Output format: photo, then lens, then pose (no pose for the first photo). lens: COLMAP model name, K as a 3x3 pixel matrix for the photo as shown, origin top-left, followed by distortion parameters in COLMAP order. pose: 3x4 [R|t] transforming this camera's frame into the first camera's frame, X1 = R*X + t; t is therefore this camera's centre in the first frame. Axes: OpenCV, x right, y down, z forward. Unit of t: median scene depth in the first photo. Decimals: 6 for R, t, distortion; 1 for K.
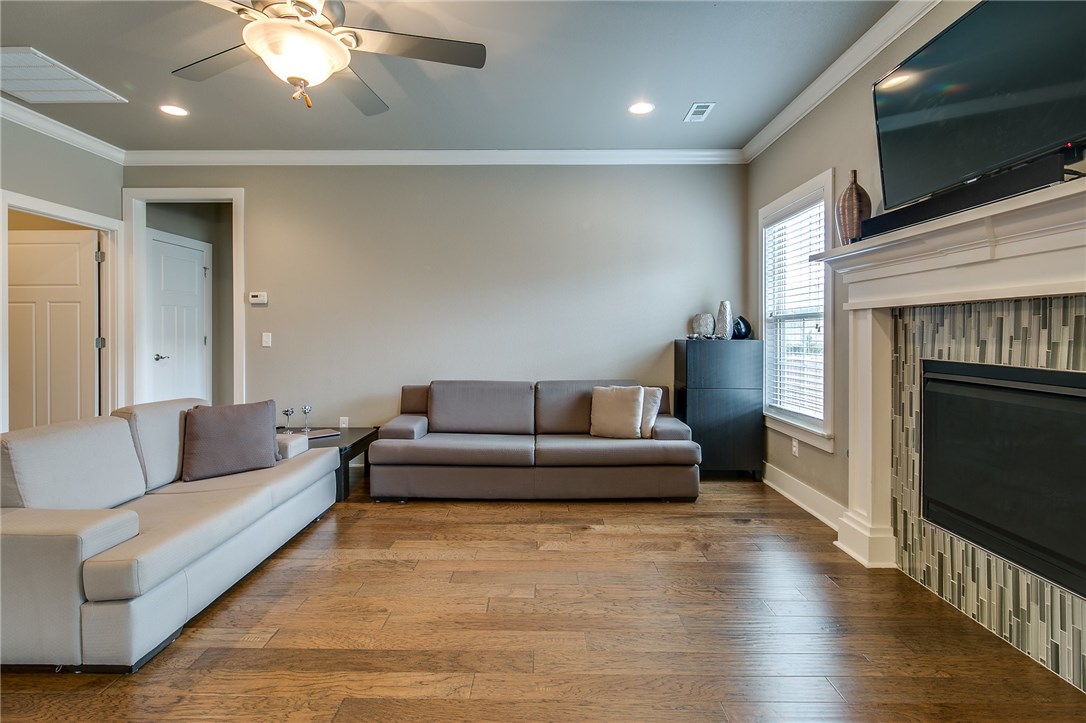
lens RADIAL K [[524.1, 0, 538.9], [0, 524.1, 334.7], [0, 0, 1]] dist [0.006297, -0.005407]
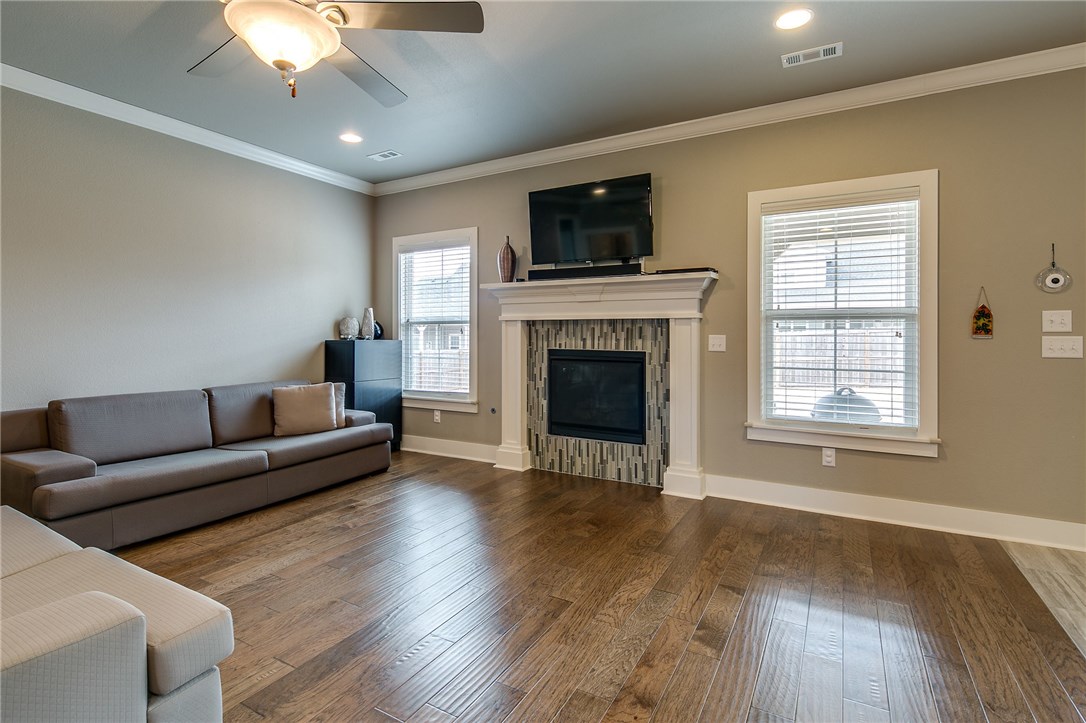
lens RADIAL K [[524.1, 0, 537.7], [0, 524.1, 334.5], [0, 0, 1]] dist [0.006297, -0.005407]
pose [[0.490160, 0.000661, 0.871632, -0.640628], [0.001378, 0.999998, -0.001534, -0.000706], [-0.871631, 0.001952, 0.490158, 0.089493]]
